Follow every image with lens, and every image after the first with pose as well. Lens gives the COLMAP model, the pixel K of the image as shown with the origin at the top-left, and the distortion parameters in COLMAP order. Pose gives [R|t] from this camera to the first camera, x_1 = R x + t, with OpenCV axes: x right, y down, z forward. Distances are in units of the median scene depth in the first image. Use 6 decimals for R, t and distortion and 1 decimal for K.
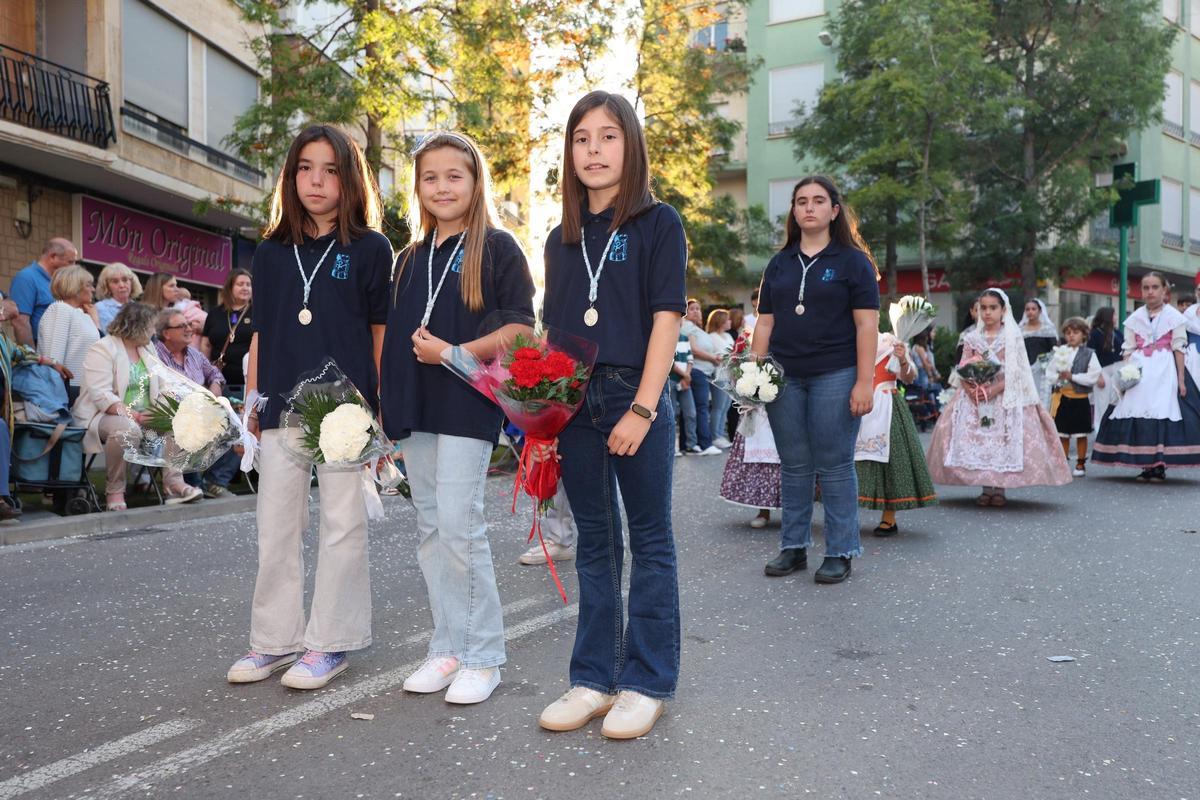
lens RADIAL K [[965.4, 0, 592.0], [0, 965.4, 400.6], [0, 0, 1]] dist [-0.007950, 0.002443]
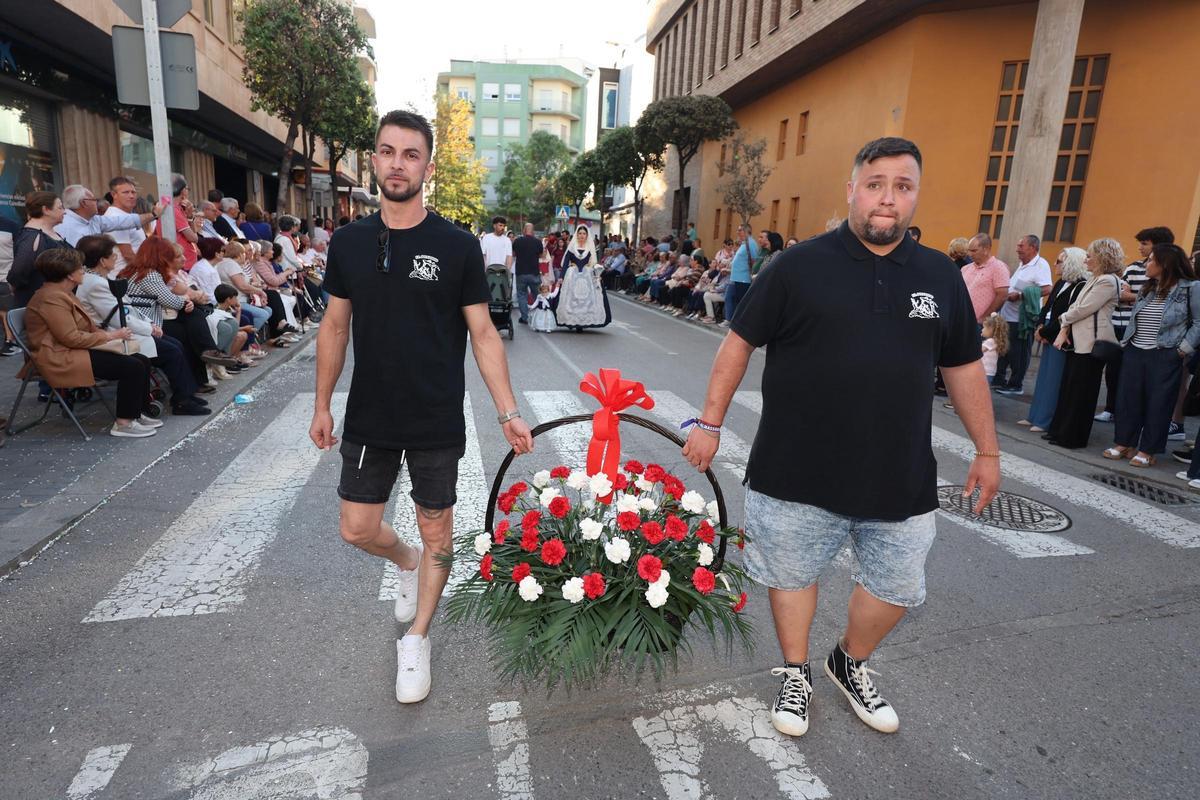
lens RADIAL K [[696.5, 0, 594.1], [0, 696.5, 400.3], [0, 0, 1]] dist [0.002365, -0.000558]
pose [[0.914315, -0.039313, 0.403091, -0.718876], [-0.046552, 0.978480, 0.201022, 0.013218], [-0.402319, -0.202562, 0.892809, -2.294896]]
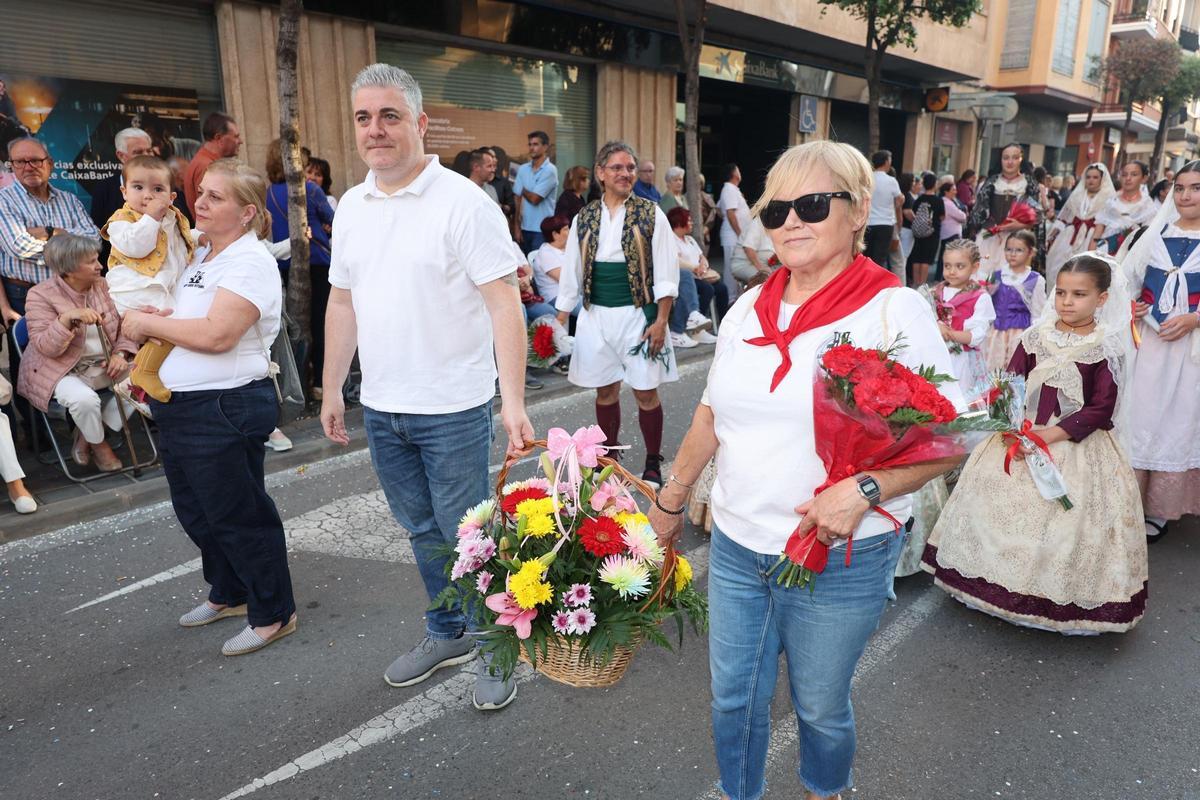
lens RADIAL K [[818.4, 0, 605.6], [0, 818.4, 405.9], [0, 0, 1]] dist [0.000985, 0.000629]
pose [[0.859698, 0.132886, -0.493215, -0.496801], [-0.008485, 0.969150, 0.246326, 0.003074], [0.510732, -0.207581, 0.834304, -1.872784]]
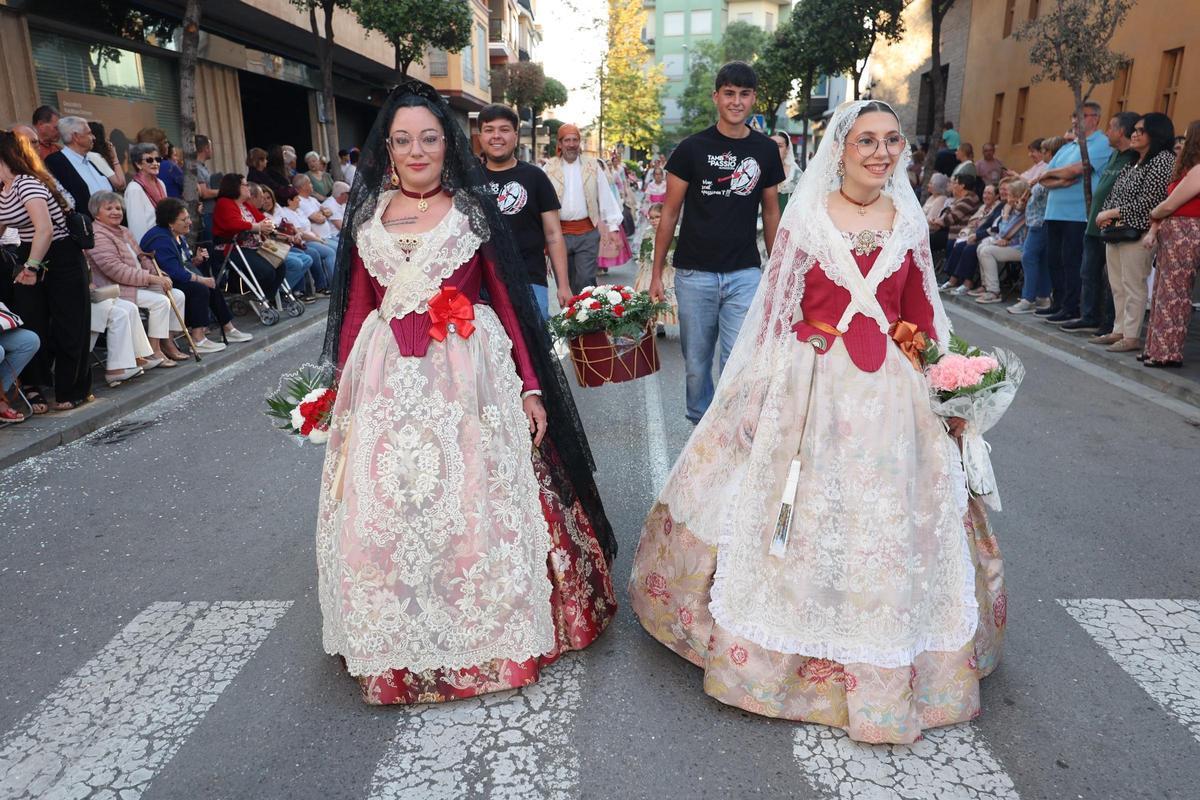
lens RADIAL K [[817.5, 0, 601.9], [0, 817.5, 401.4], [0, 0, 1]] dist [0.003652, -0.000642]
pose [[0.985783, -0.047487, 0.161173, -0.602540], [0.004681, 0.966620, 0.256171, 0.010931], [-0.167958, -0.251774, 0.953100, -2.094125]]
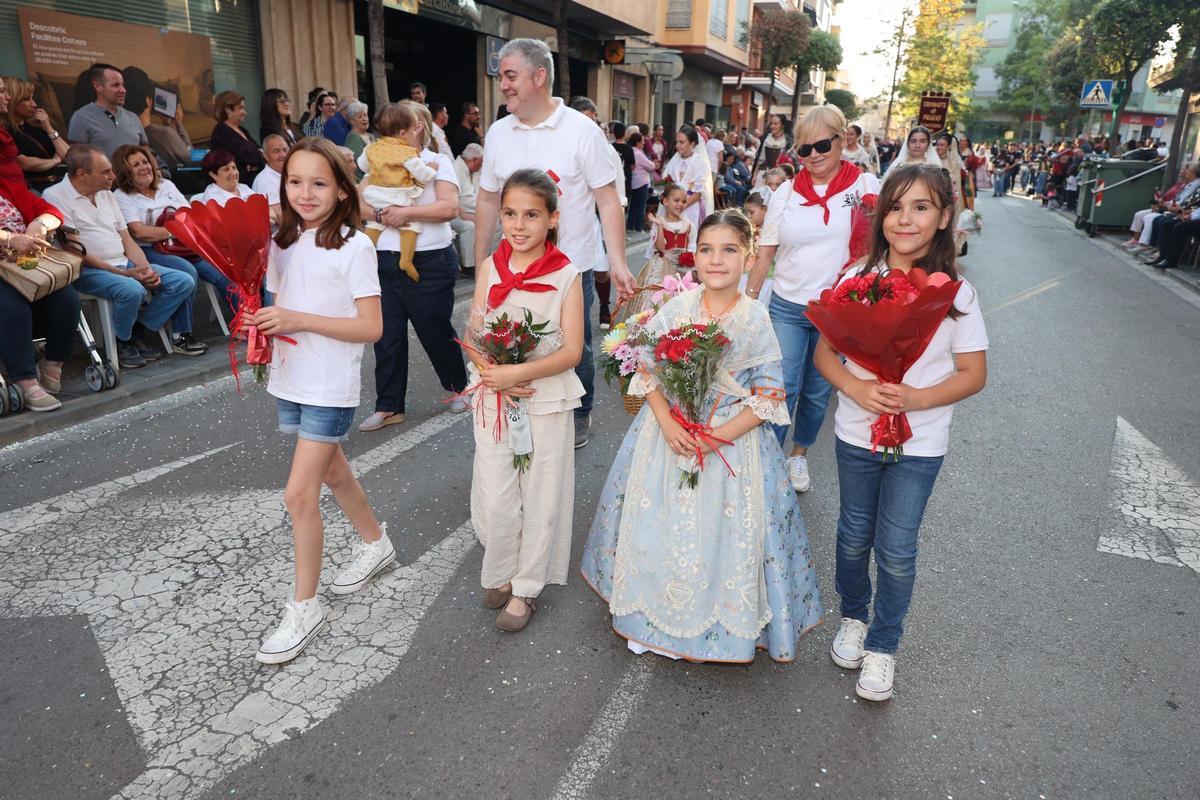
lens RADIAL K [[815.9, 0, 596.2], [0, 815.9, 398.7], [0, 0, 1]] dist [0.005408, -0.002453]
pose [[0.983931, 0.084409, -0.157338, -0.514568], [-0.036260, 0.957298, 0.286819, 0.006751], [0.174829, -0.276505, 0.944976, -1.850884]]
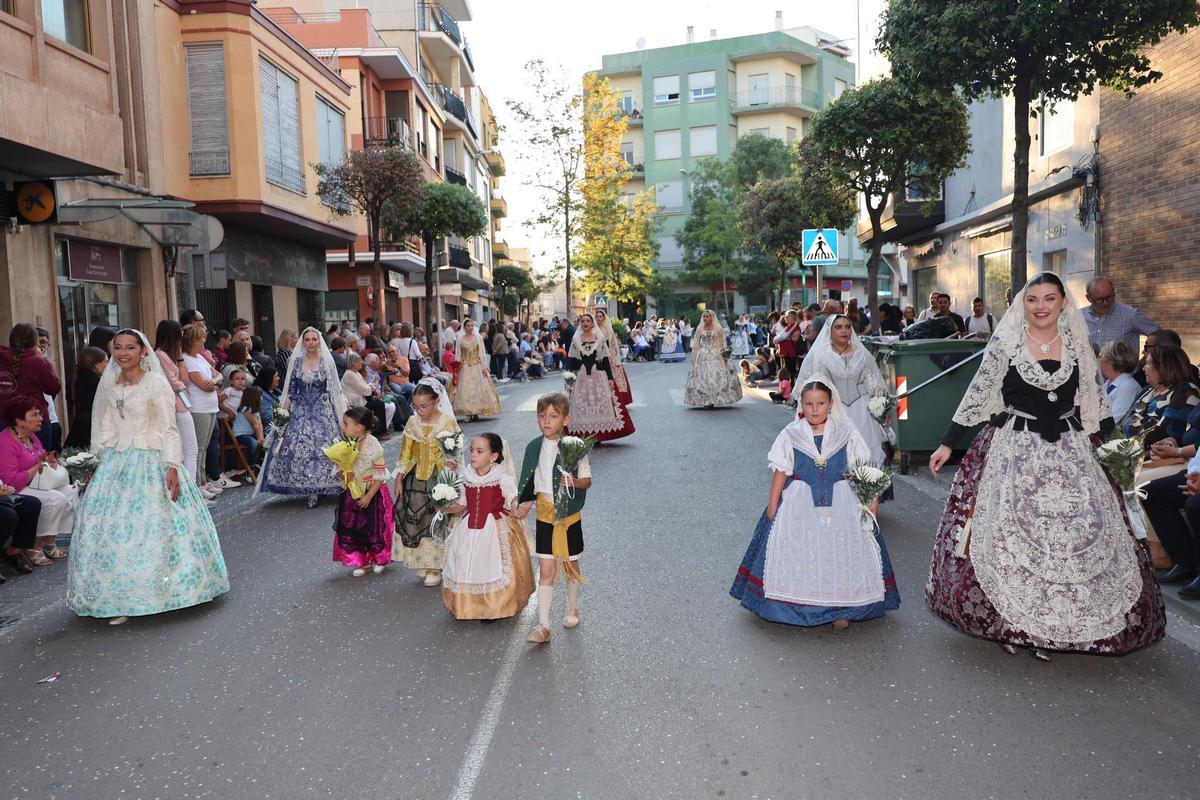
lens RADIAL K [[938.9, 0, 595.8], [0, 938.9, 399.5], [0, 0, 1]] dist [0.000946, 0.000530]
pose [[0.985893, -0.042309, 0.161940, -0.432614], [0.032927, 0.997644, 0.060187, -0.008928], [-0.164105, -0.054005, 0.984963, -1.473370]]
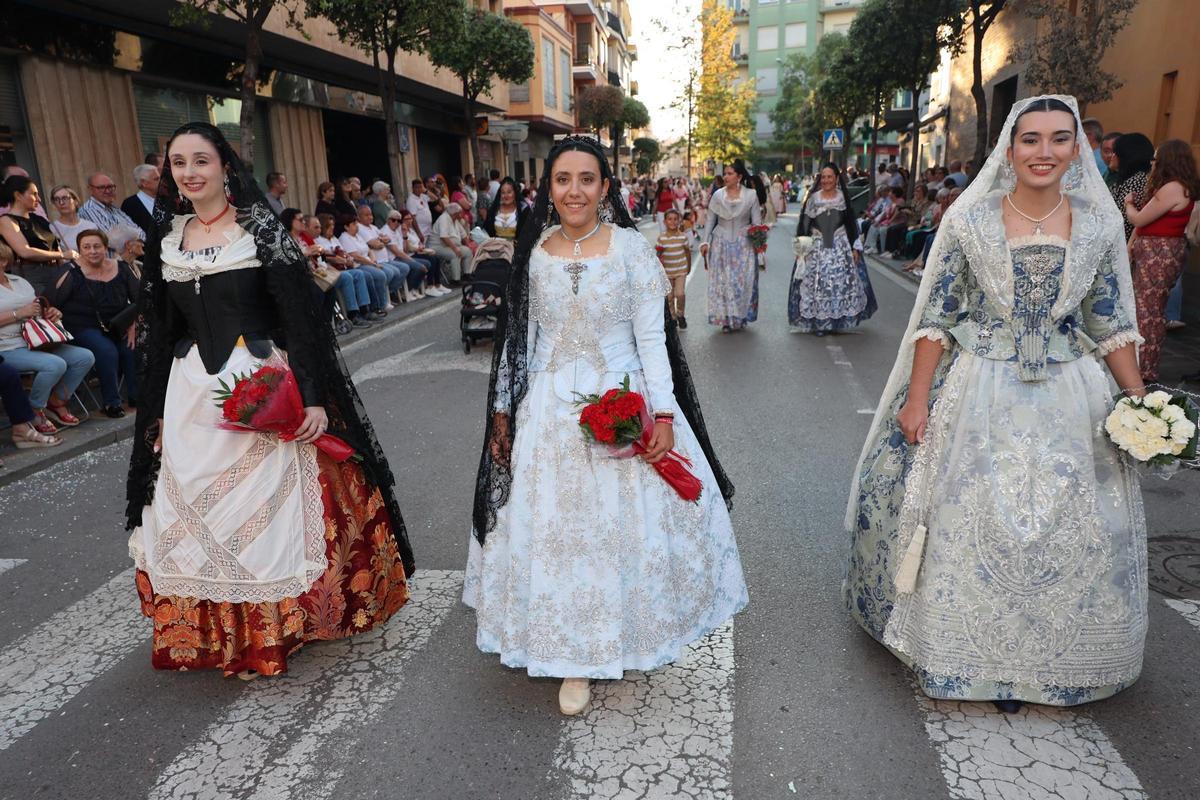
lens RADIAL K [[819.5, 0, 596.9], [0, 819.5, 411.2], [0, 0, 1]] dist [-0.013716, 0.018083]
pose [[0.998764, -0.035555, 0.034725, -0.561322], [0.025896, 0.968674, 0.246982, 0.006620], [-0.042419, -0.245778, 0.968398, -2.125490]]
